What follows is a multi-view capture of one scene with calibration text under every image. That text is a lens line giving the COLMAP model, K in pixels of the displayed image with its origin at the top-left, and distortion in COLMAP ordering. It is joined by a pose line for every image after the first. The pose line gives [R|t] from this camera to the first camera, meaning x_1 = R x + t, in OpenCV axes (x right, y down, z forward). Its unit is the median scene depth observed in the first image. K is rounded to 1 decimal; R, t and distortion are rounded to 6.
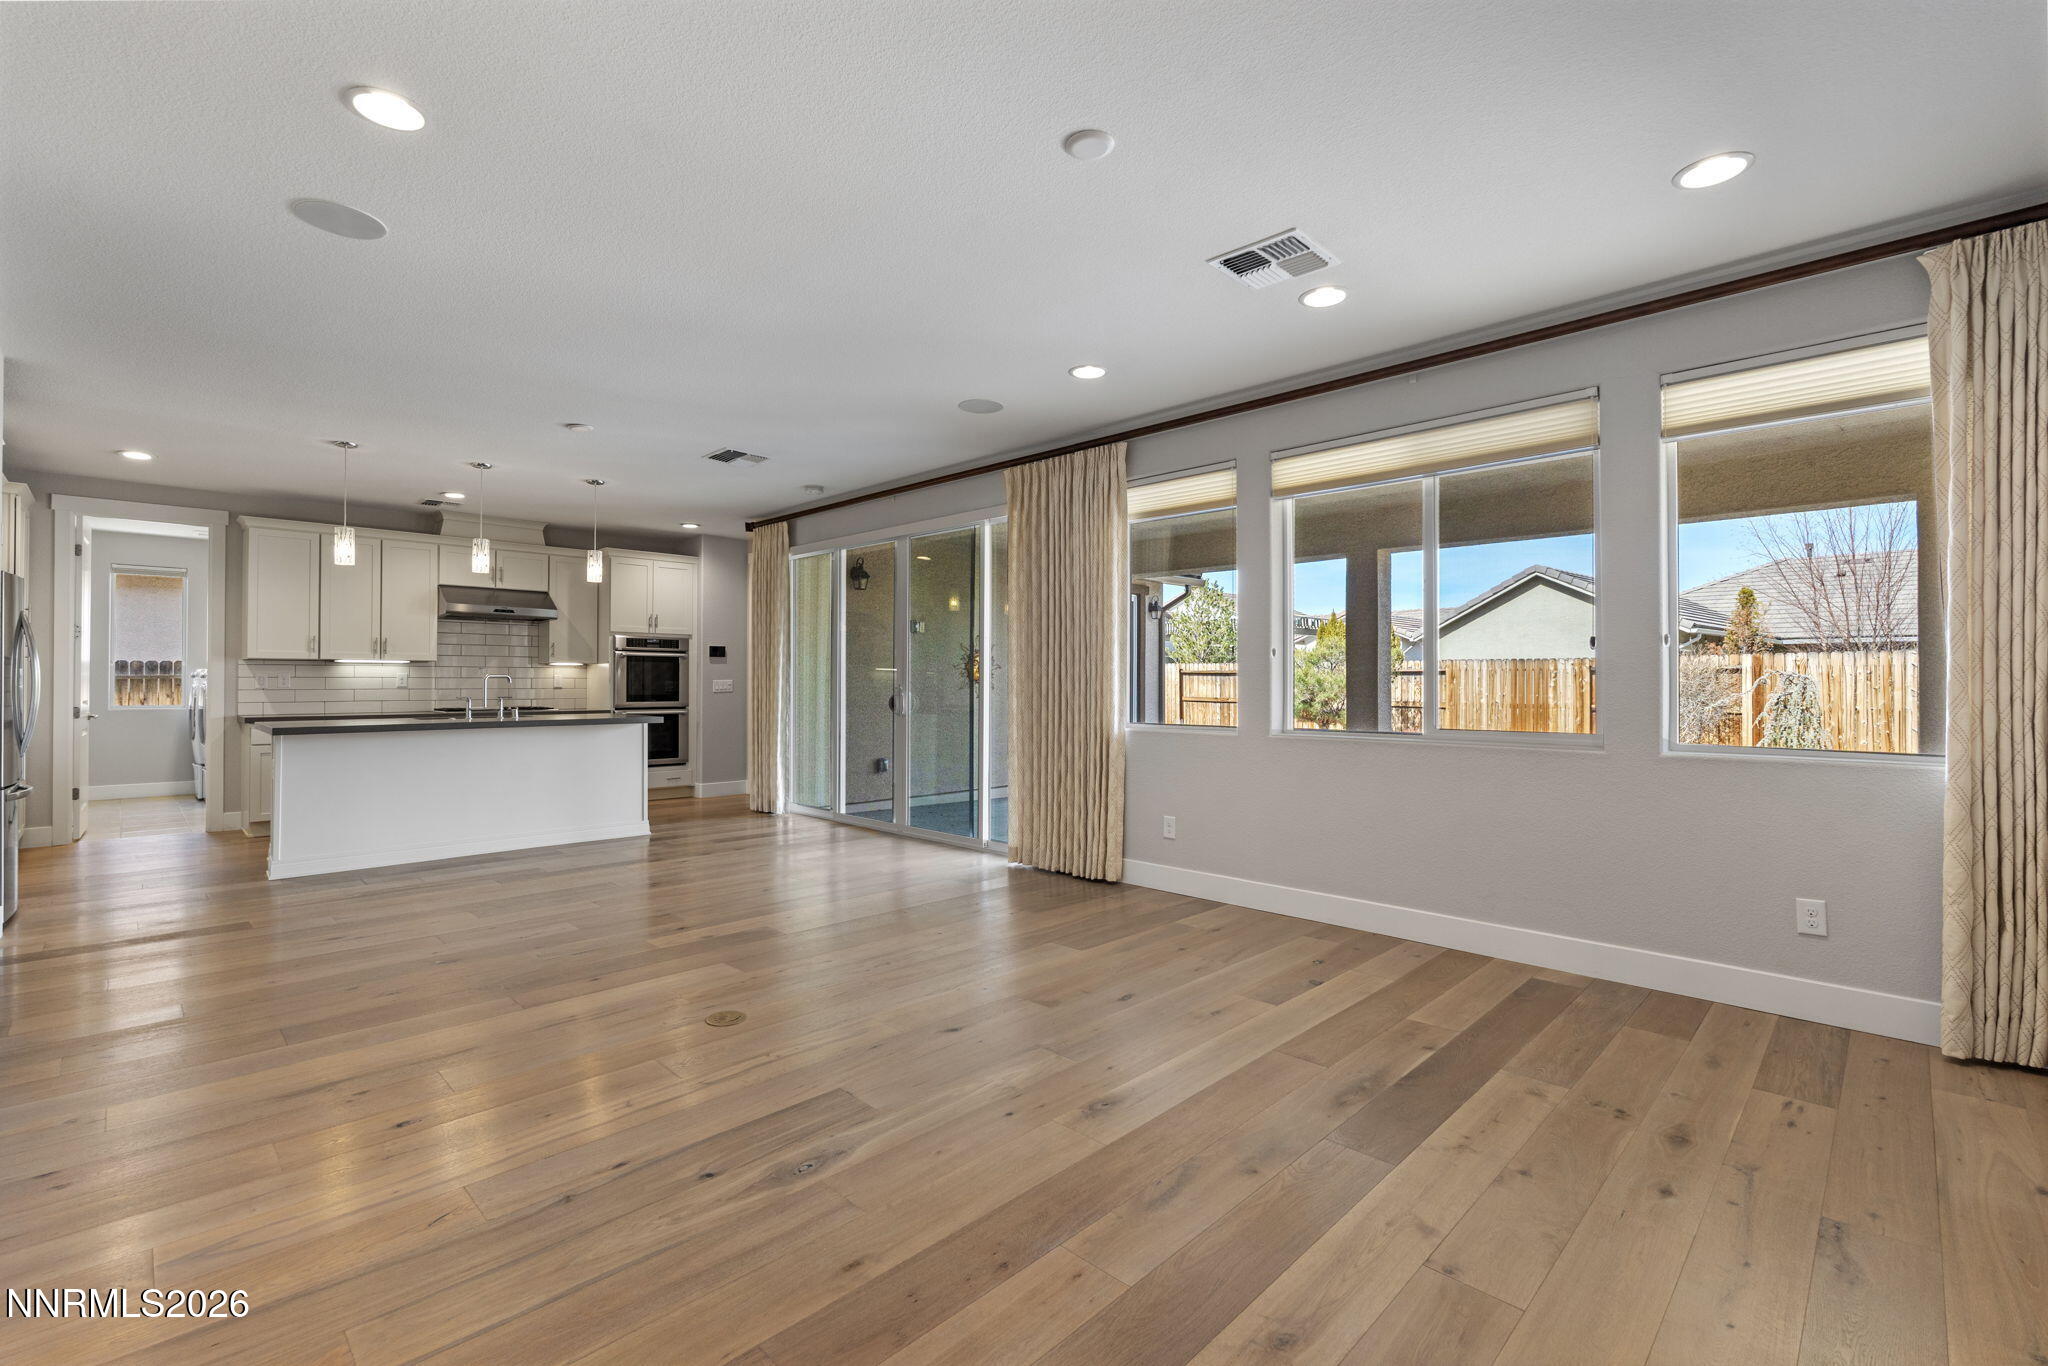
lens RADIAL K [[896.1, 0, 1015.3], [0, 896.1, 676.2], [0, 0, 1]] dist [-0.002101, -0.000223]
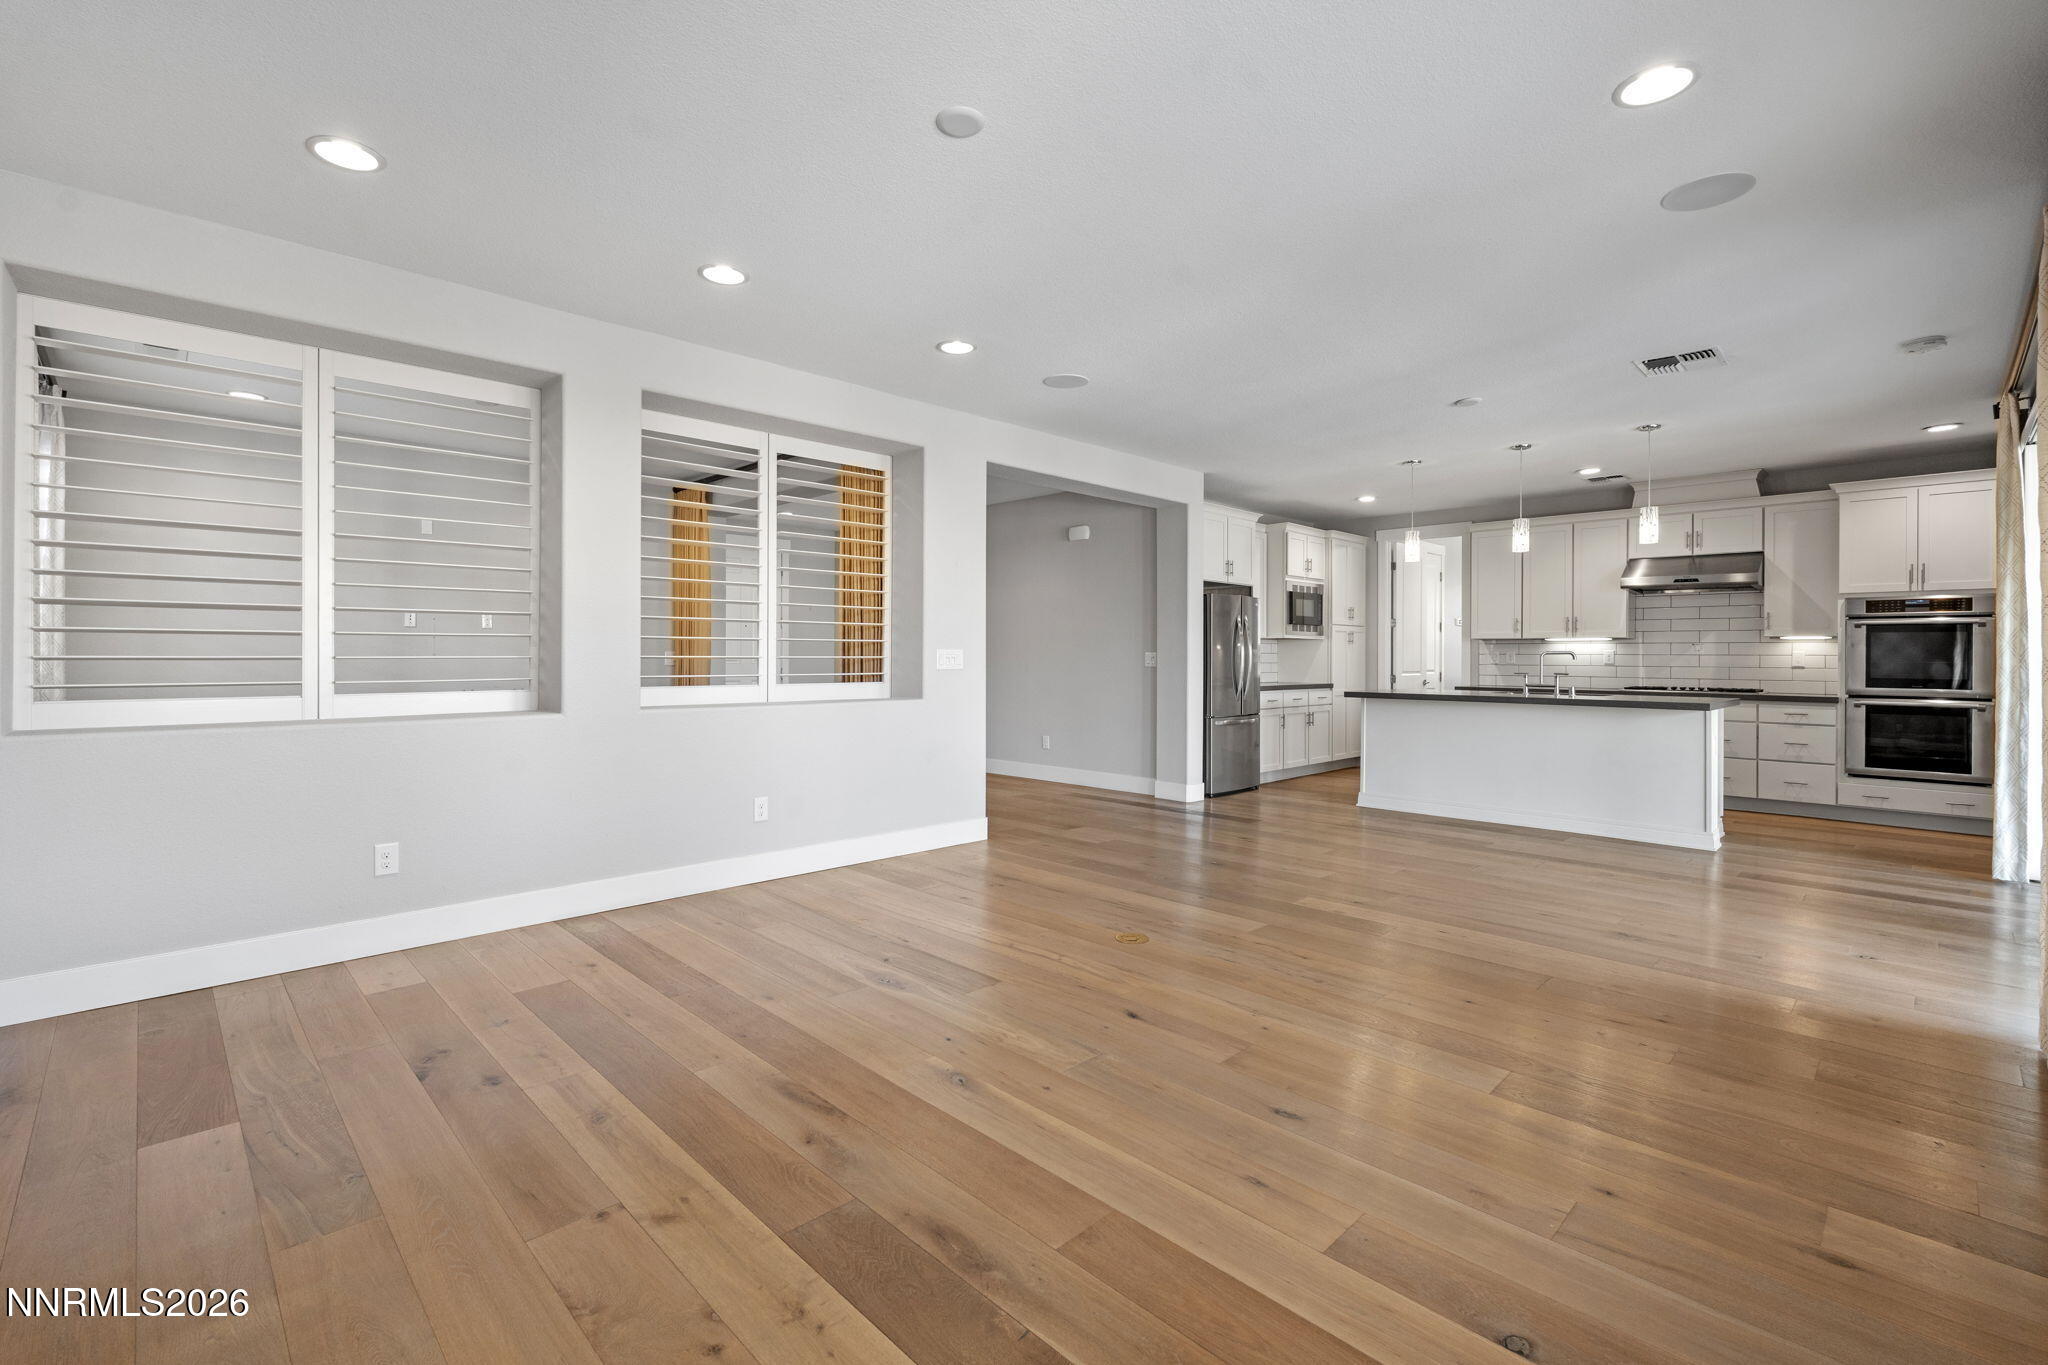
lens RADIAL K [[905.4, 0, 1014.6], [0, 905.4, 653.8], [0, 0, 1]] dist [-0.002672, 0.000103]
pose [[-0.013324, -0.002684, -0.999908, 0.320107], [0.000849, 0.999996, -0.002696, 0.002642], [0.999911, -0.000885, -0.013321, 0.311988]]
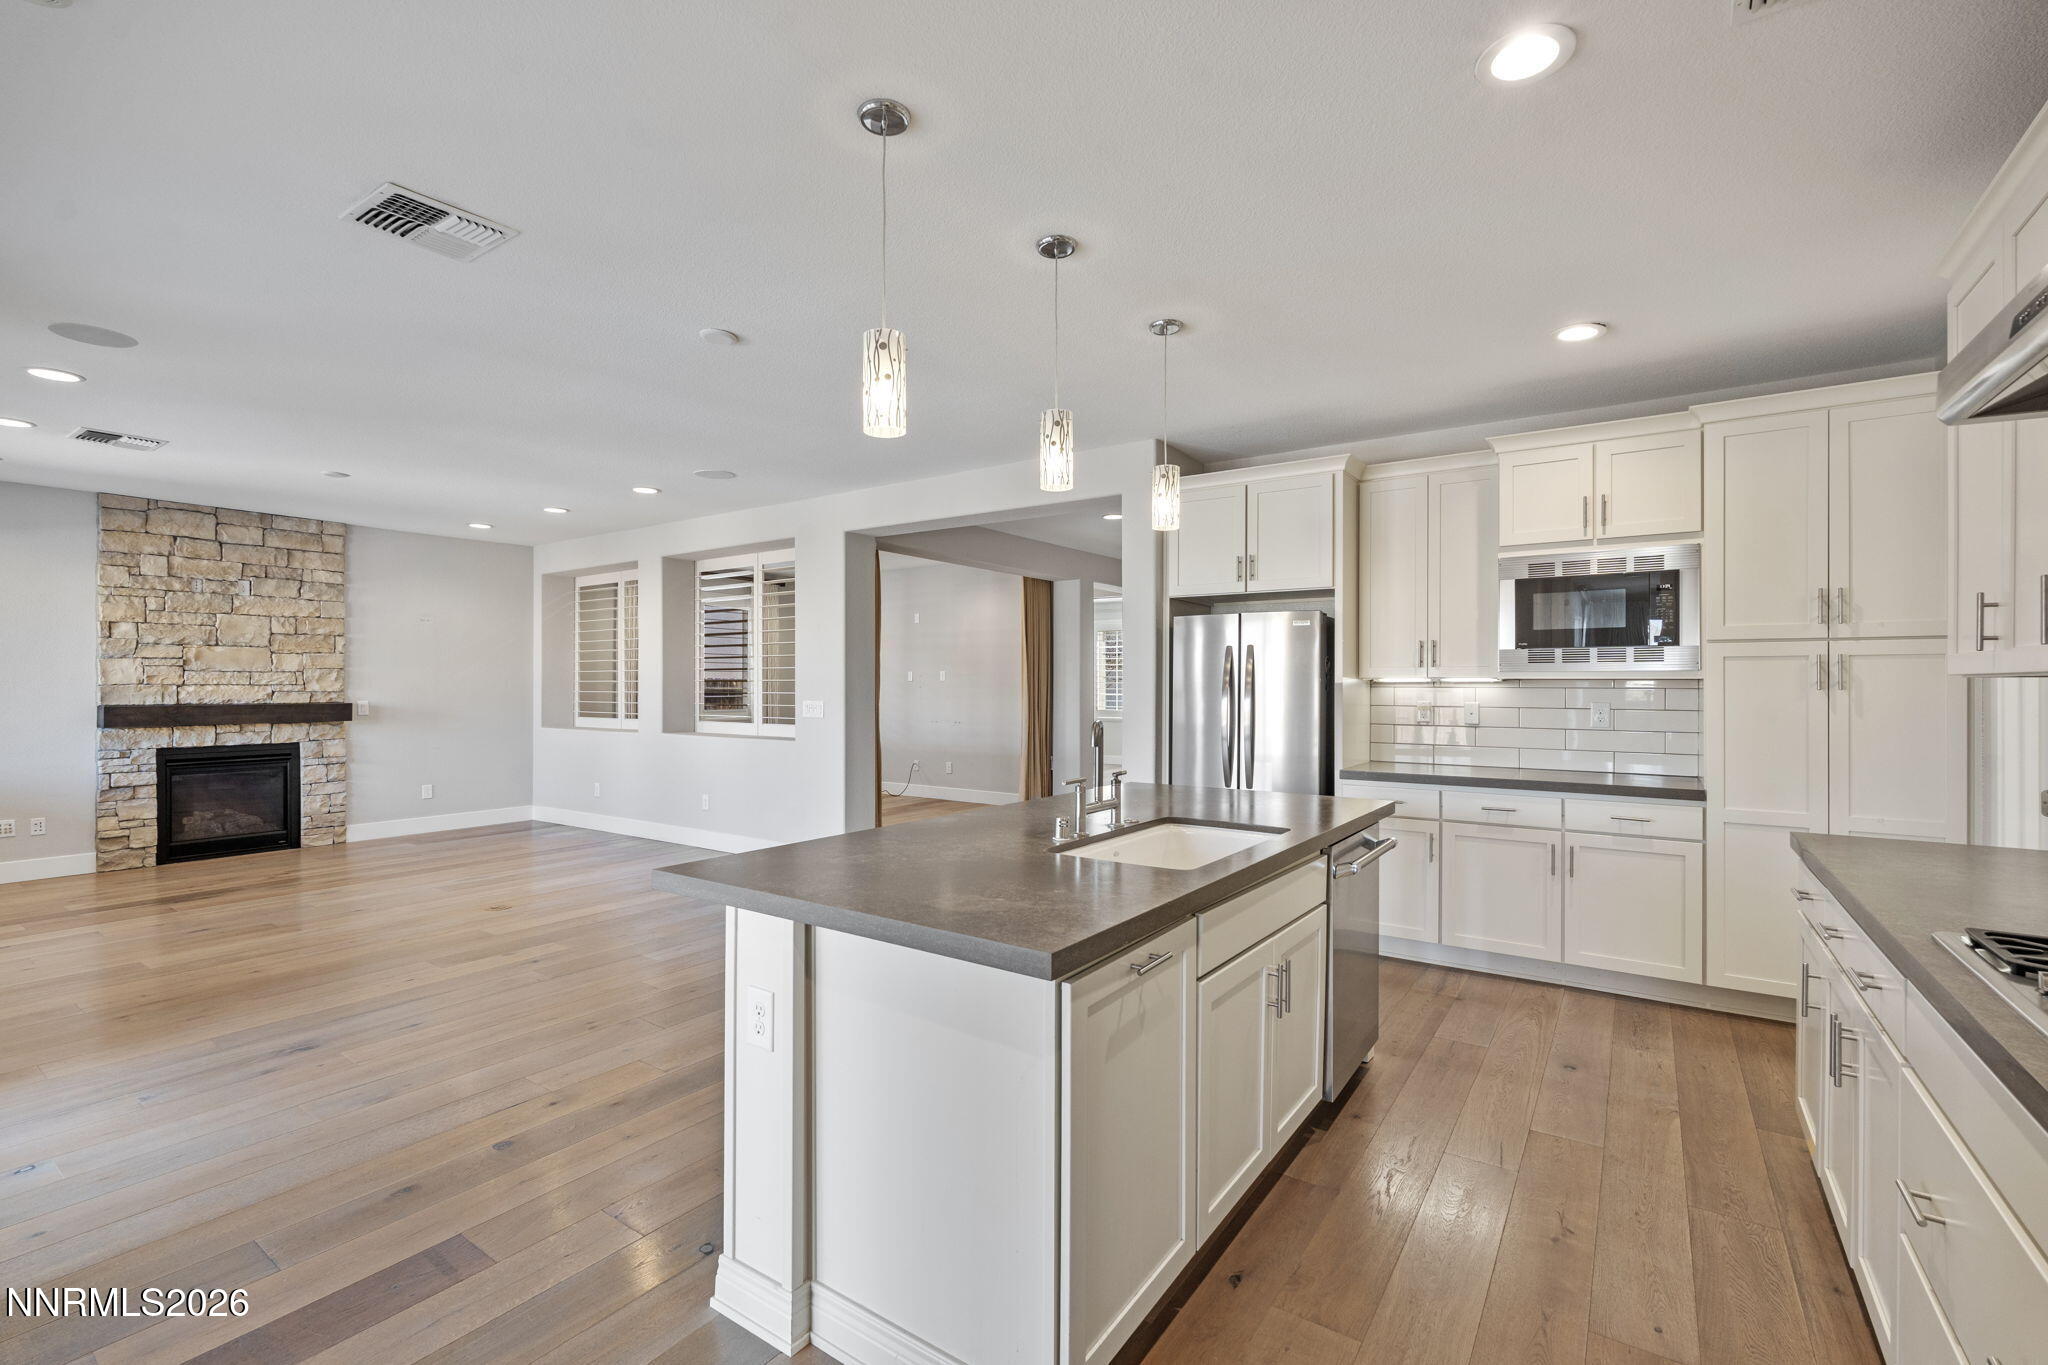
lens RADIAL K [[895.0, 0, 1015.4], [0, 895.0, 682.9], [0, 0, 1]] dist [-0.004203, -0.000882]
pose [[-0.985261, -0.001084, -0.171053, -0.362128], [0.000086, 0.999977, -0.006831, -0.012287], [0.171056, -0.006746, -0.985238, 1.030770]]
